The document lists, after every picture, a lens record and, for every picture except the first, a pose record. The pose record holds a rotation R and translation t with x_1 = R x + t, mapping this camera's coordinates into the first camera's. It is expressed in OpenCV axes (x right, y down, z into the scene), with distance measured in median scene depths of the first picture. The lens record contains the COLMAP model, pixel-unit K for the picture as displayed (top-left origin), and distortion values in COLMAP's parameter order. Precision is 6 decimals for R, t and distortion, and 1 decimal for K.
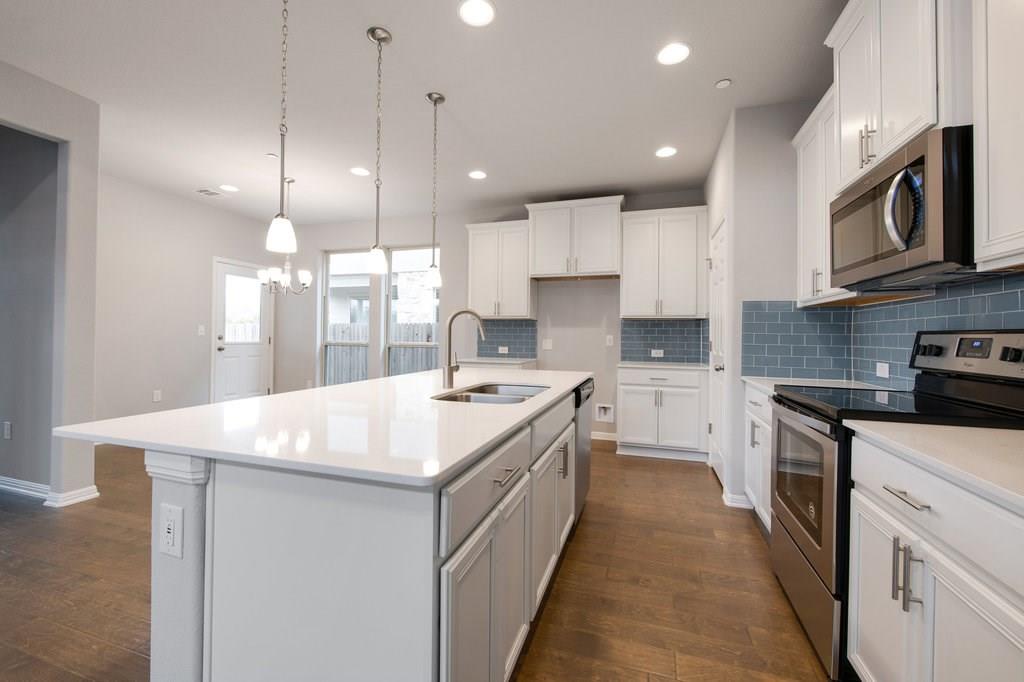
lens RADIAL K [[425.6, 0, 512.0], [0, 425.6, 341.0], [0, 0, 1]] dist [-0.000438, -0.000196]
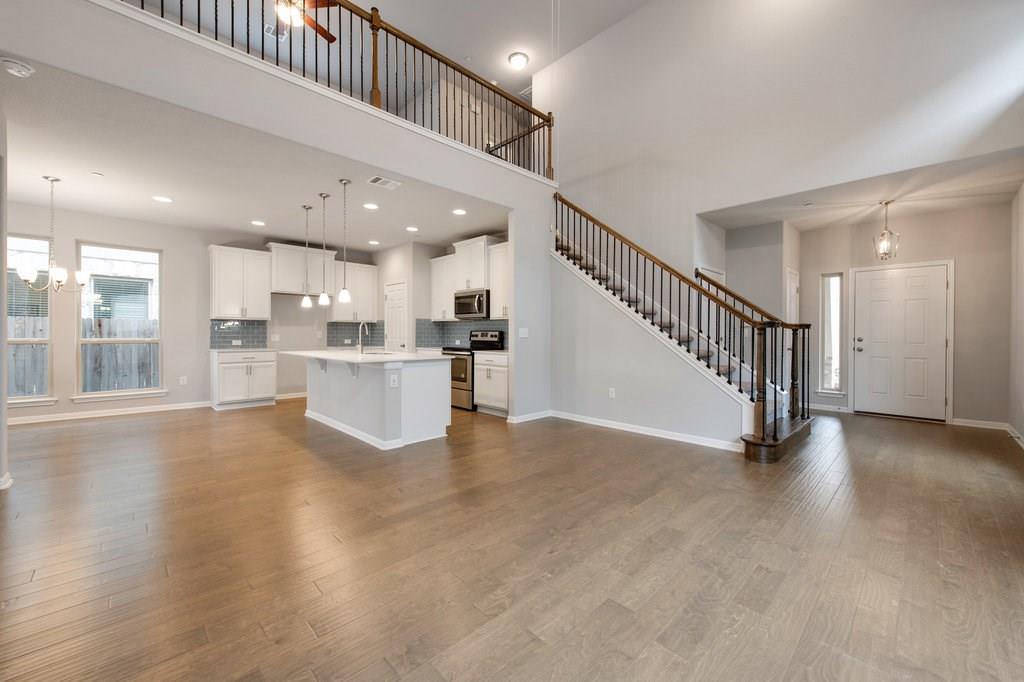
lens RADIAL K [[415.3, 0, 522.9], [0, 415.3, 334.5], [0, 0, 1]] dist [-0.001221, -0.000112]
pose [[0.466132, -0.007199, 0.884686, -0.844572], [0.010533, 0.999941, 0.002587, 0.002466], [-0.884652, 0.008113, 0.466180, -0.446696]]
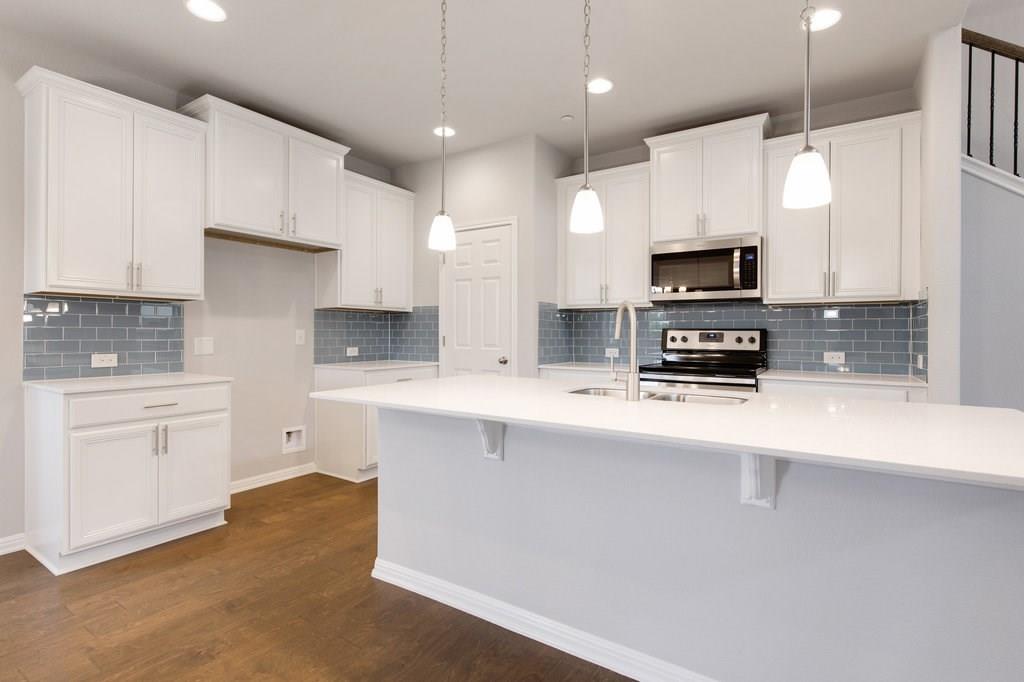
lens RADIAL K [[498.9, 0, 513.6], [0, 498.9, 330.4], [0, 0, 1]] dist [0.005339, 0.001341]
pose [[0.274699, -0.003664, 0.961523, -0.499920], [0.010013, 0.999949, 0.000950, -0.009940], [-0.961478, 0.009367, 0.274721, 0.436949]]
